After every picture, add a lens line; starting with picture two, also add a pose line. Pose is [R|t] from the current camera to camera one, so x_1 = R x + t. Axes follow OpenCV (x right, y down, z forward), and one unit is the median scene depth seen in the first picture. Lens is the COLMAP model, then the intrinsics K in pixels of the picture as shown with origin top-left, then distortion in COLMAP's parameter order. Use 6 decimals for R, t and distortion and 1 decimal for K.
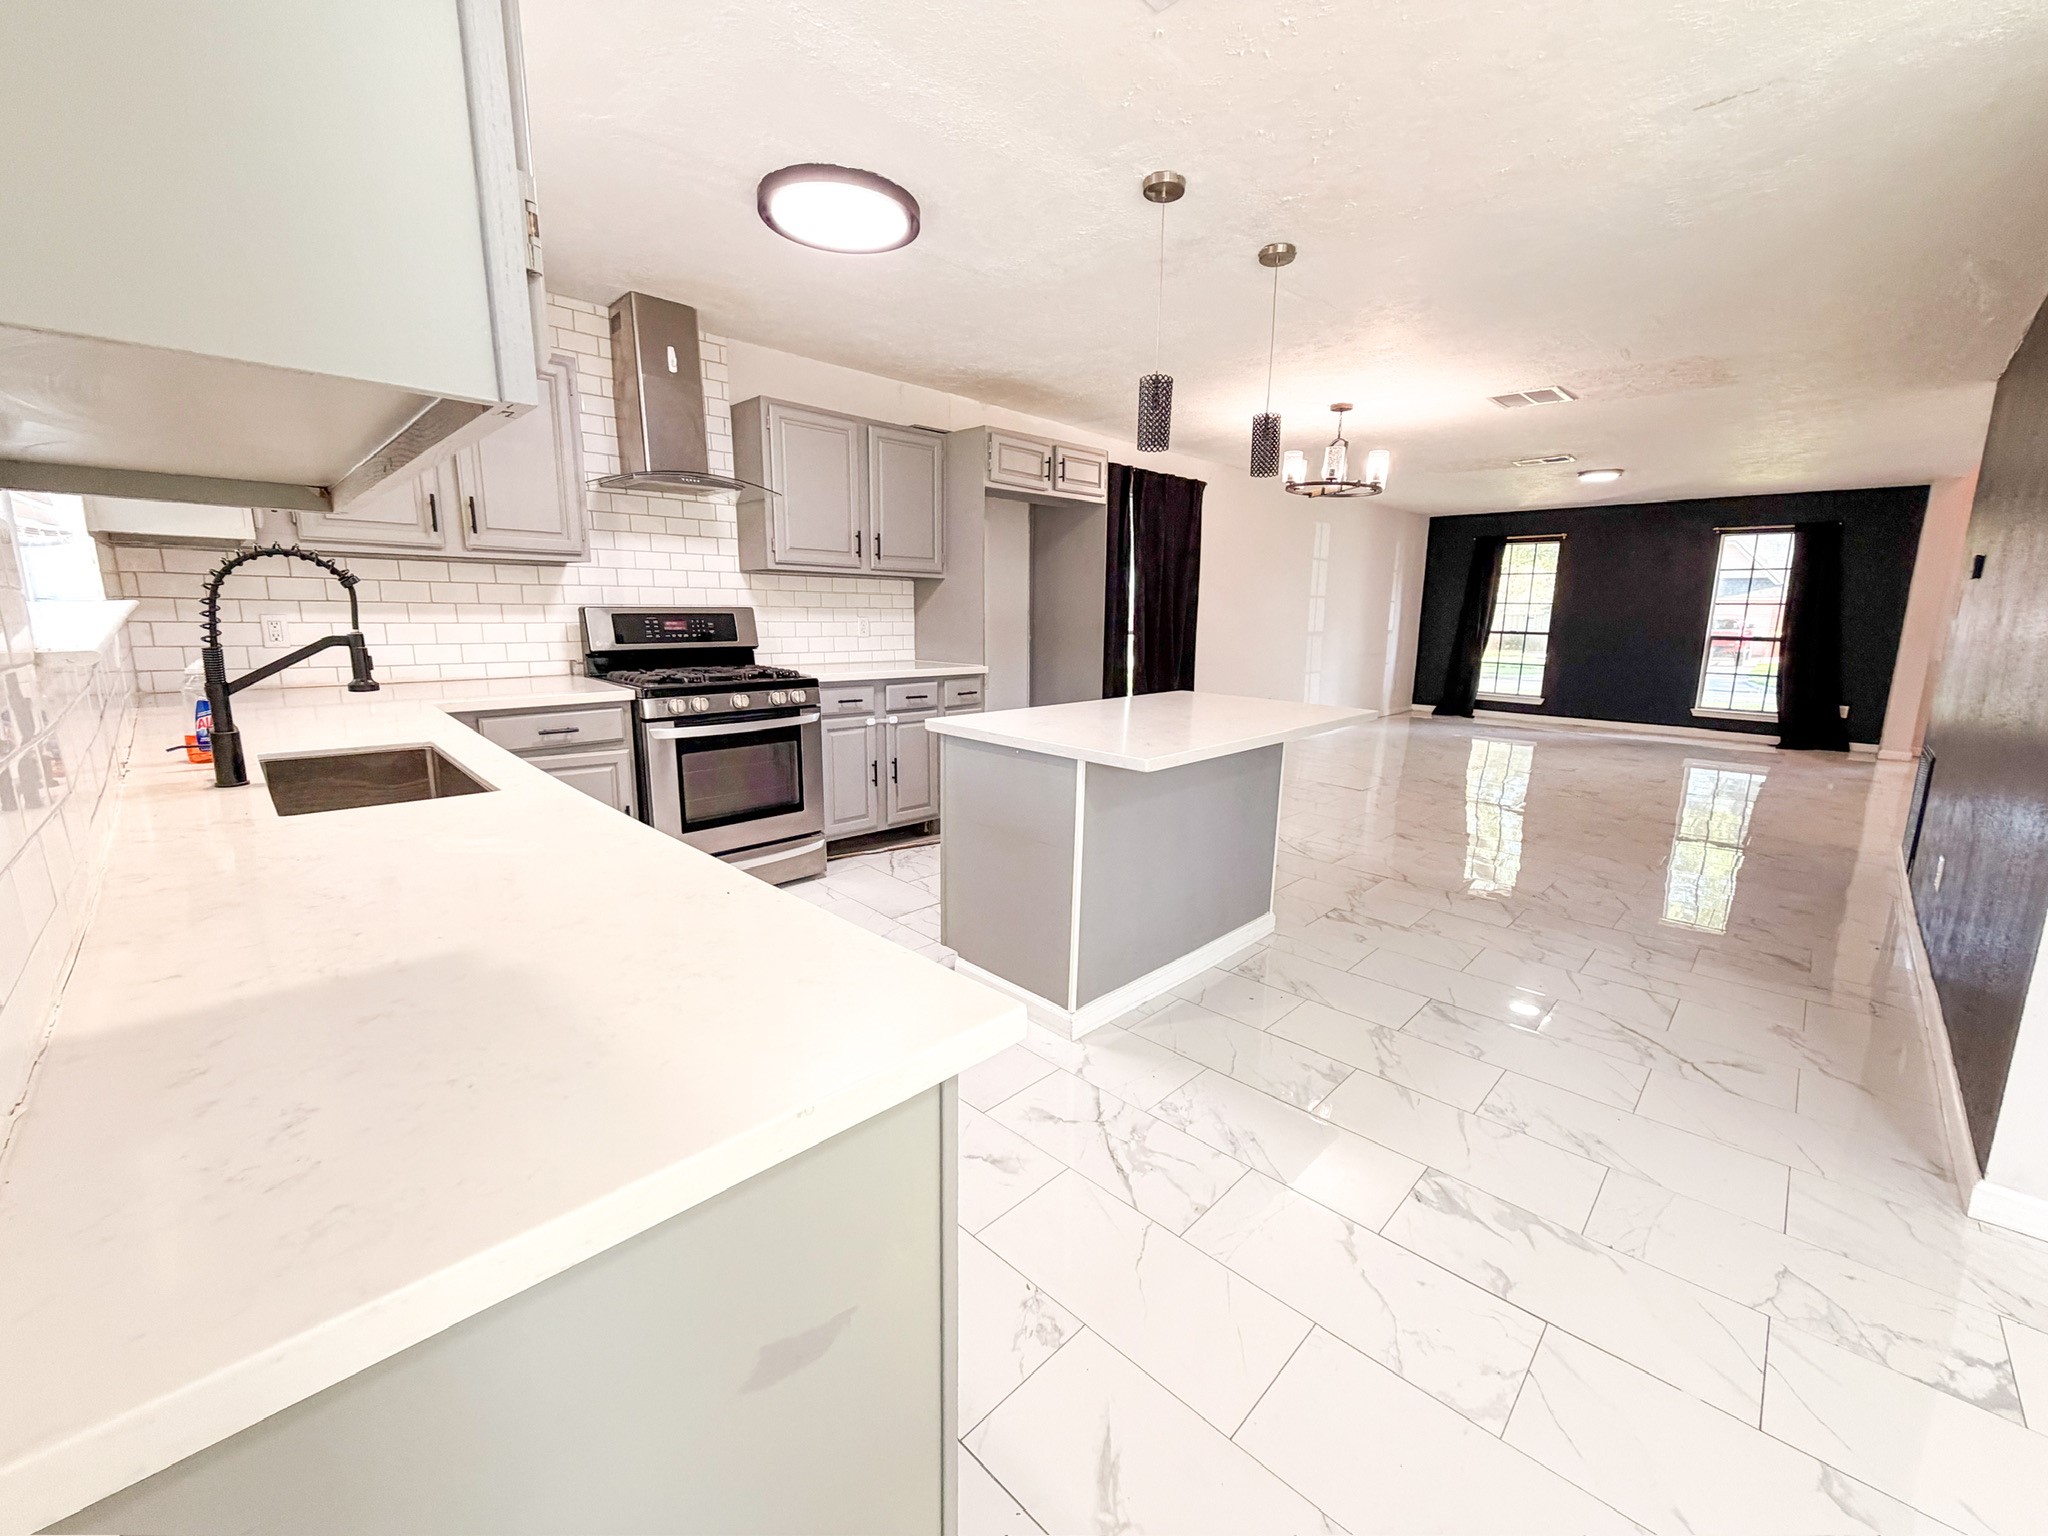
lens RADIAL K [[816.2, 0, 1032.1], [0, 816.2, 764.1], [0, 0, 1]] dist [-0.001405, 0.000909]
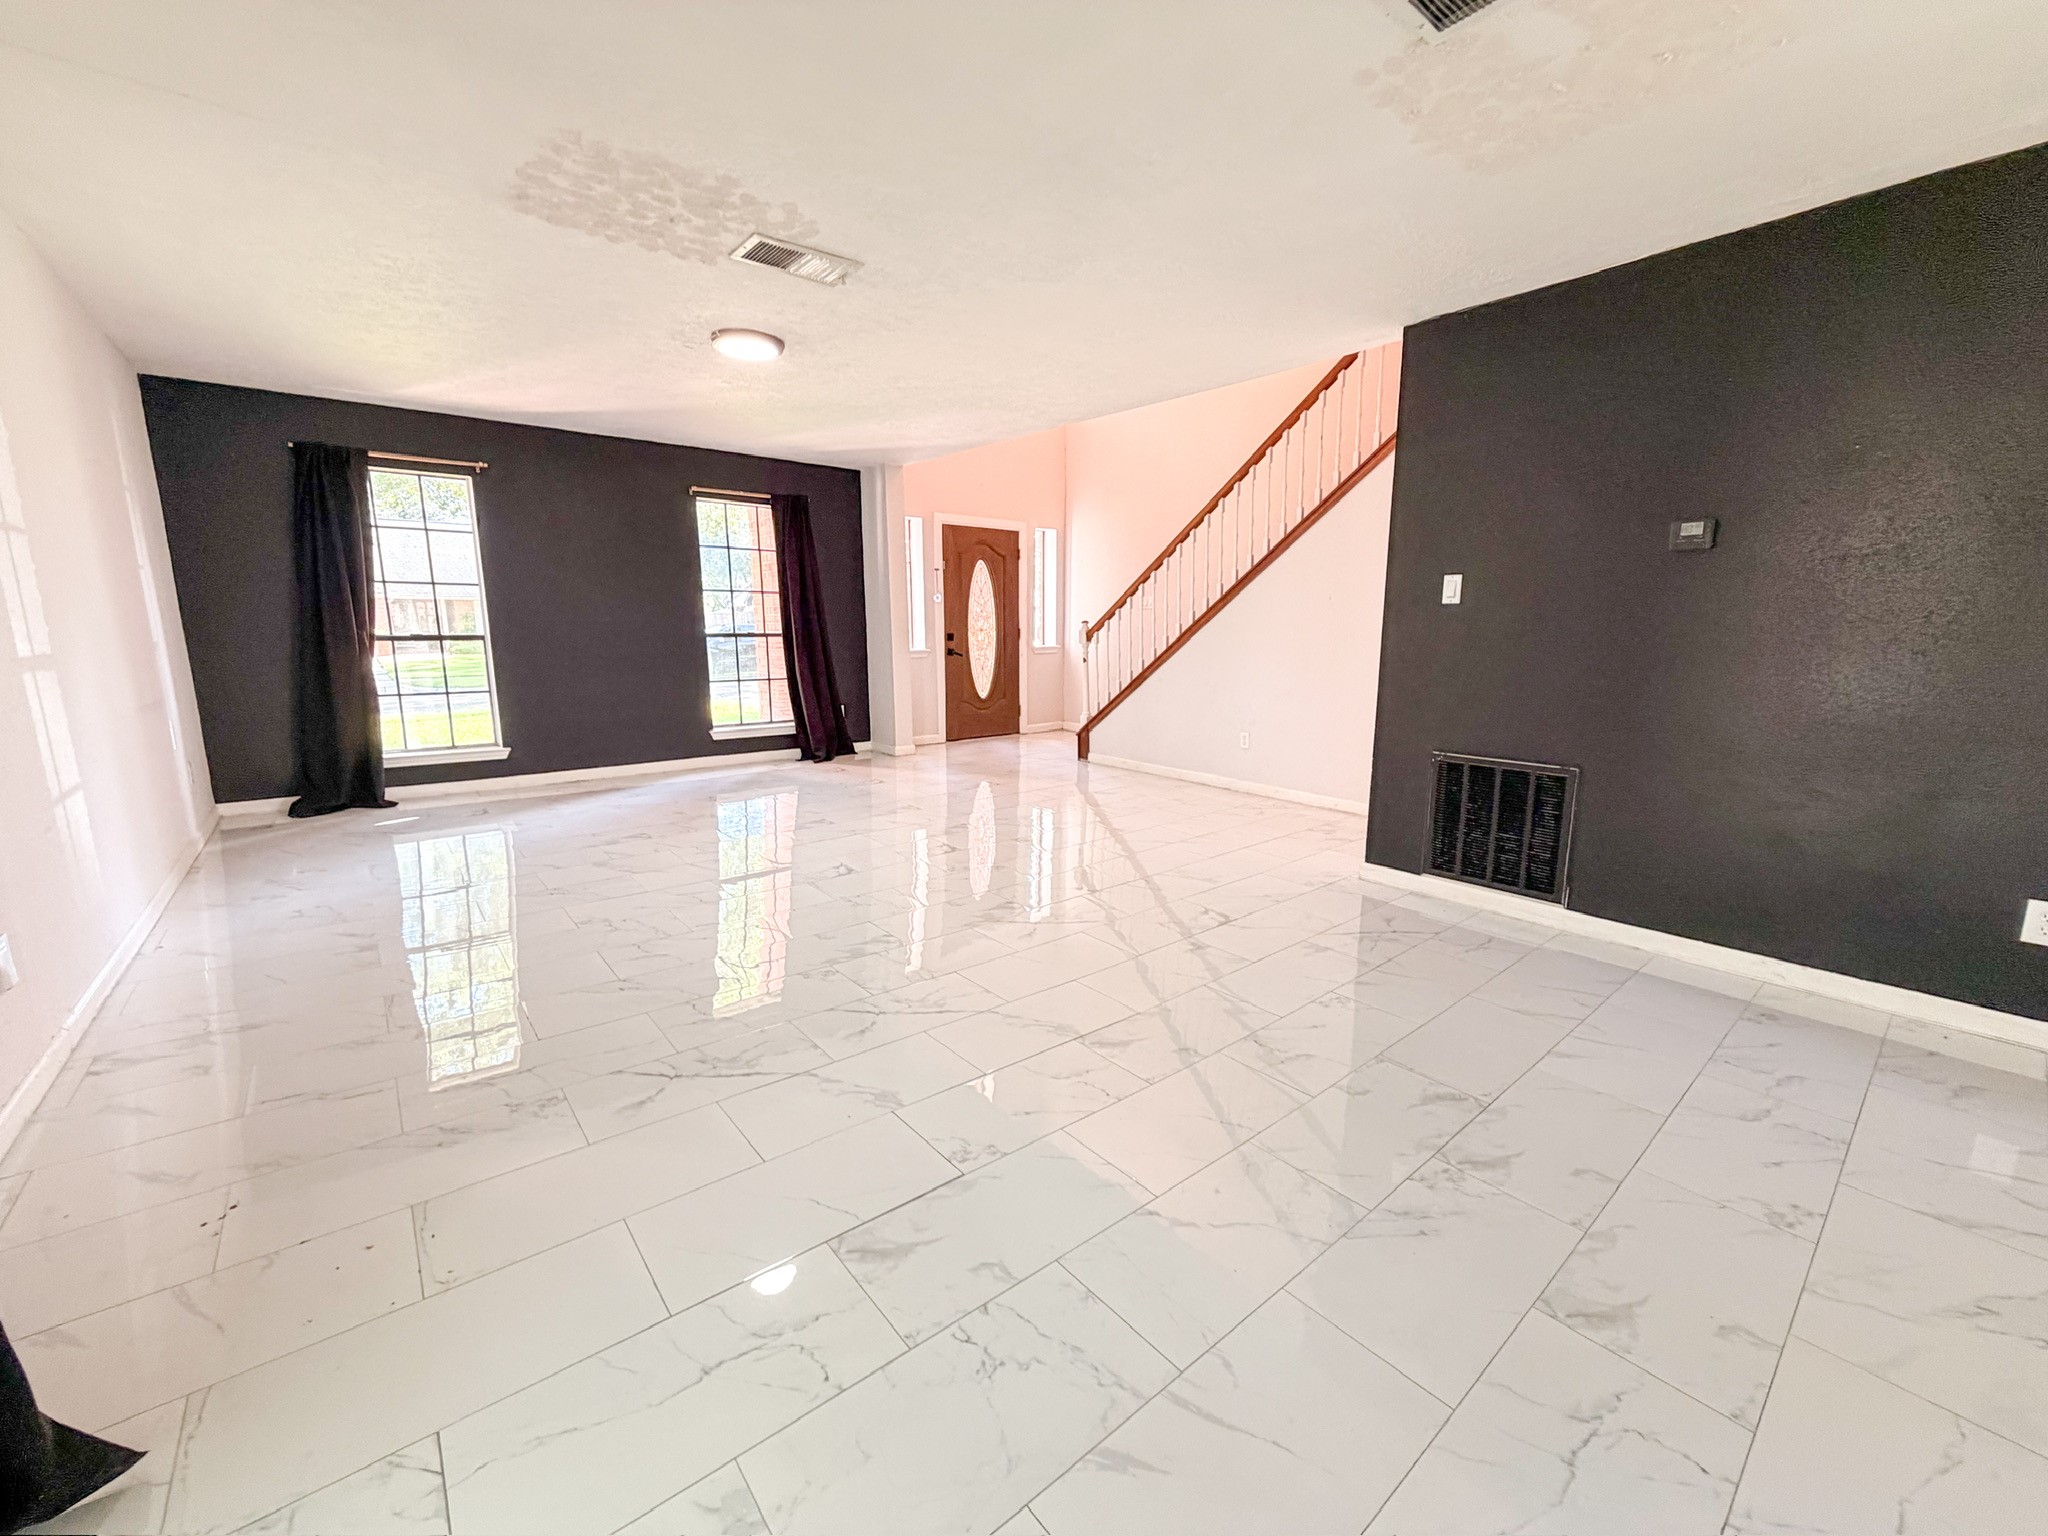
lens RADIAL K [[816.2, 0, 1027.9], [0, 816.2, 767.9], [0, 0, 1]] dist [-0.001405, 0.000909]
pose [[0.104496, -0.187311, 0.976727, 0.093736], [0.182041, 0.969113, 0.166375, -0.102469], [-0.977723, 0.160418, 0.135367, 0.593969]]
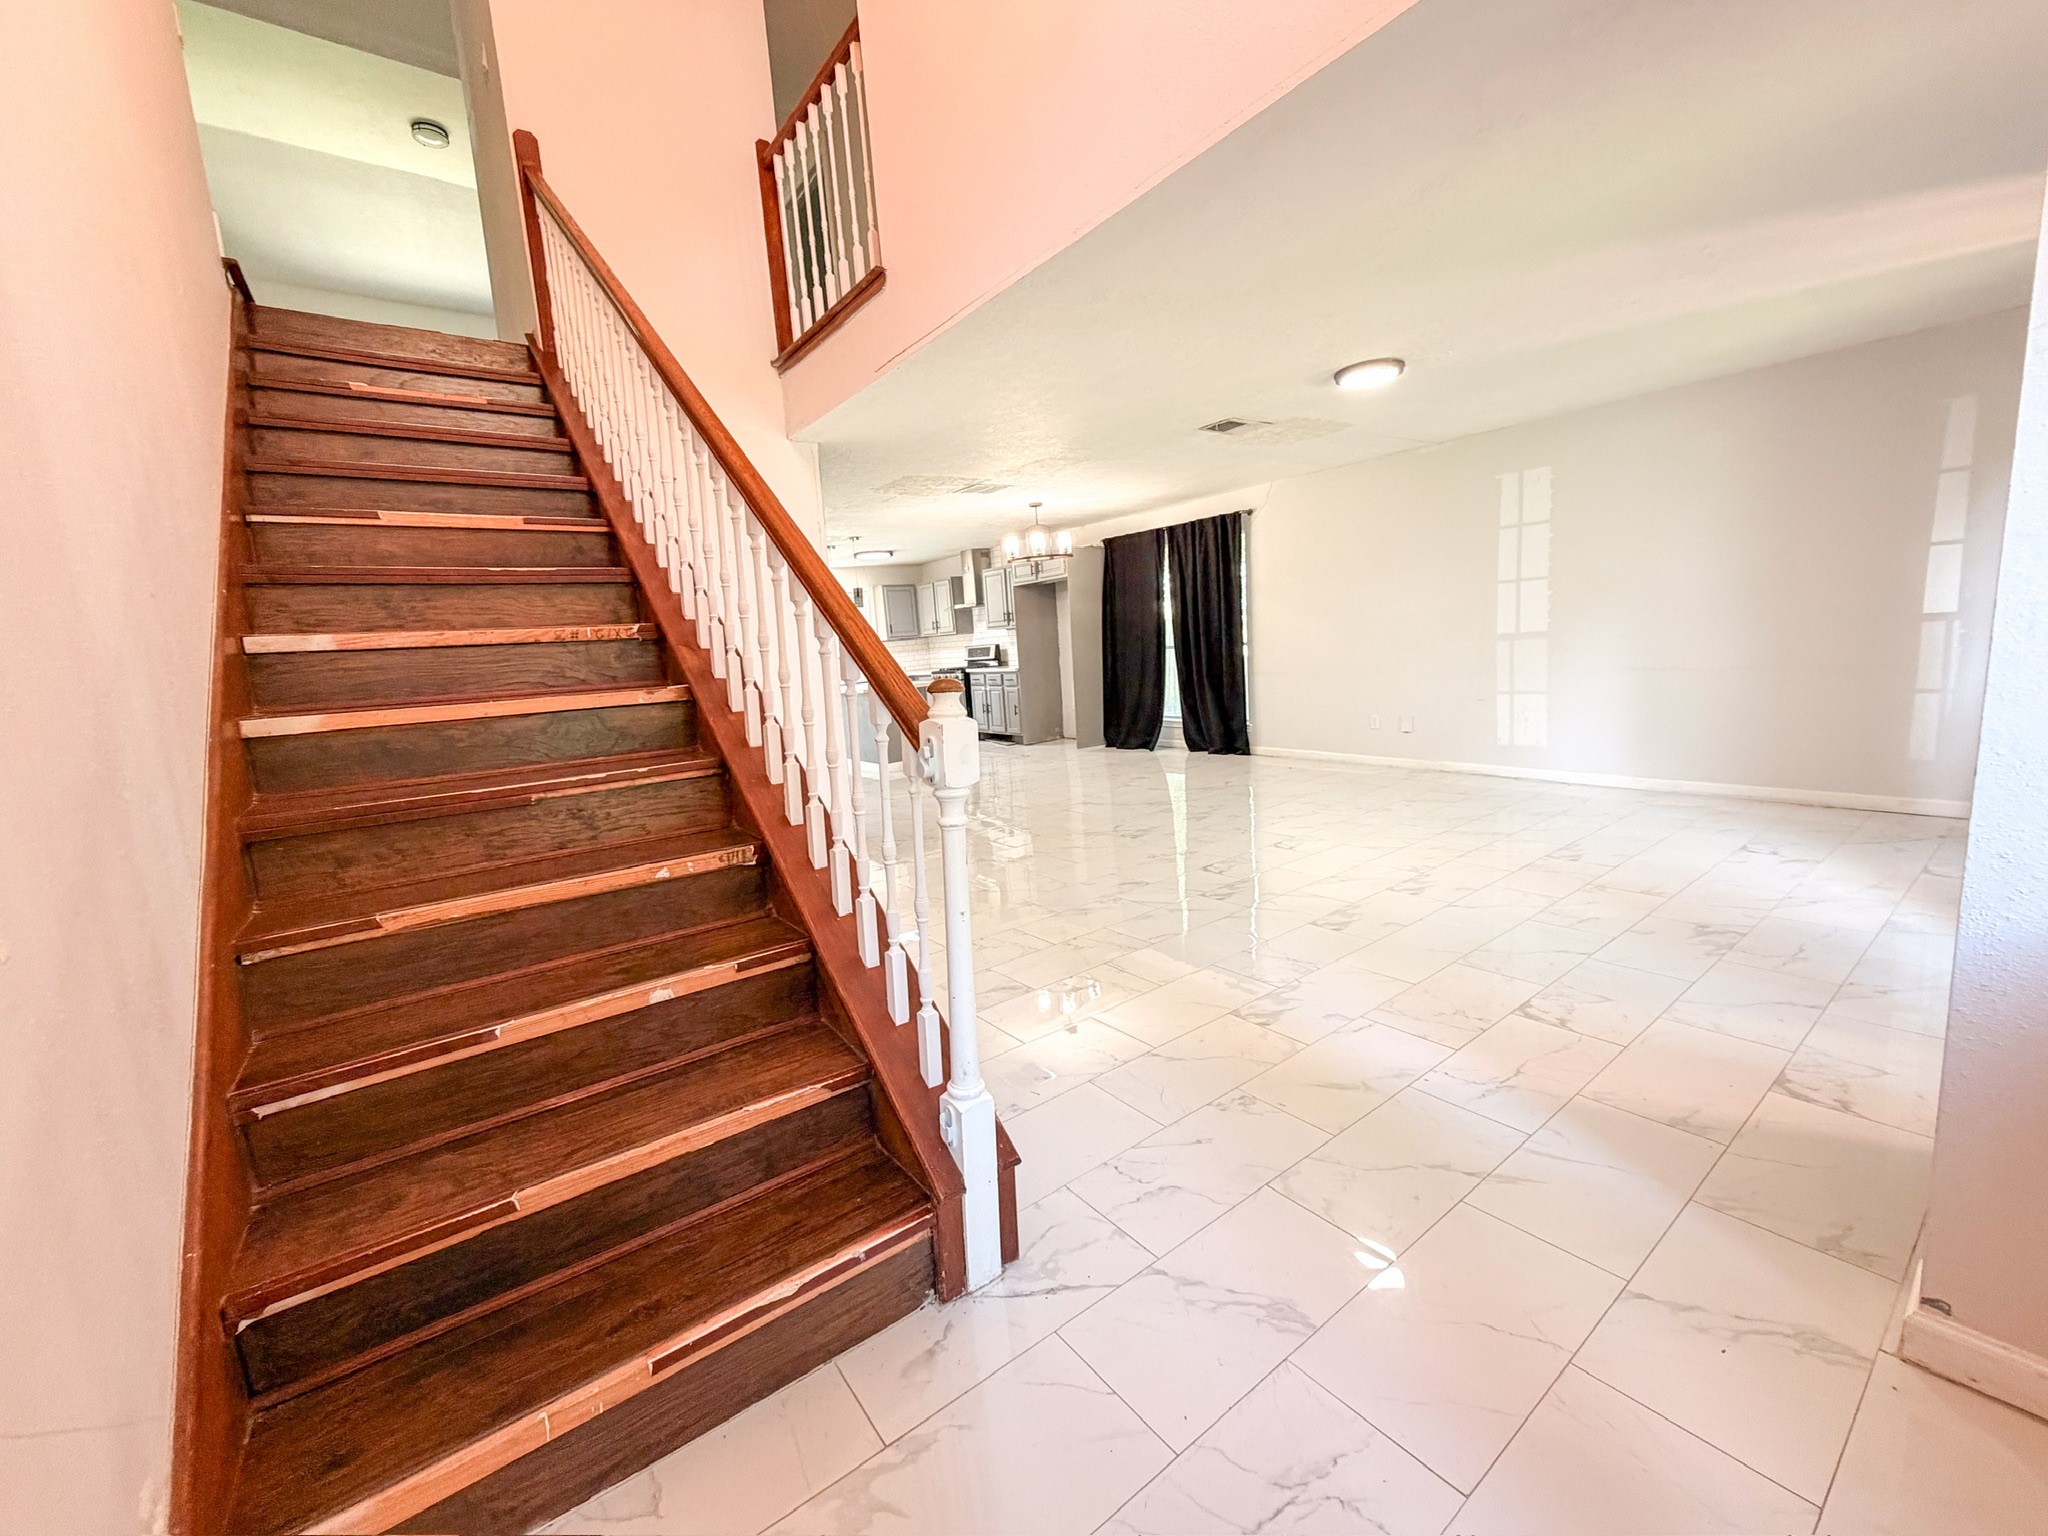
lens RADIAL K [[816.2, 0, 1026.4], [0, 816.2, 764.2], [0, 0, 1]] dist [-0.001405, 0.000909]
pose [[-0.155976, 0.125115, -0.979805, 1.018482], [-0.134401, 0.980032, 0.146539, -0.093055], [0.978574, 0.154544, -0.136046, 0.664217]]
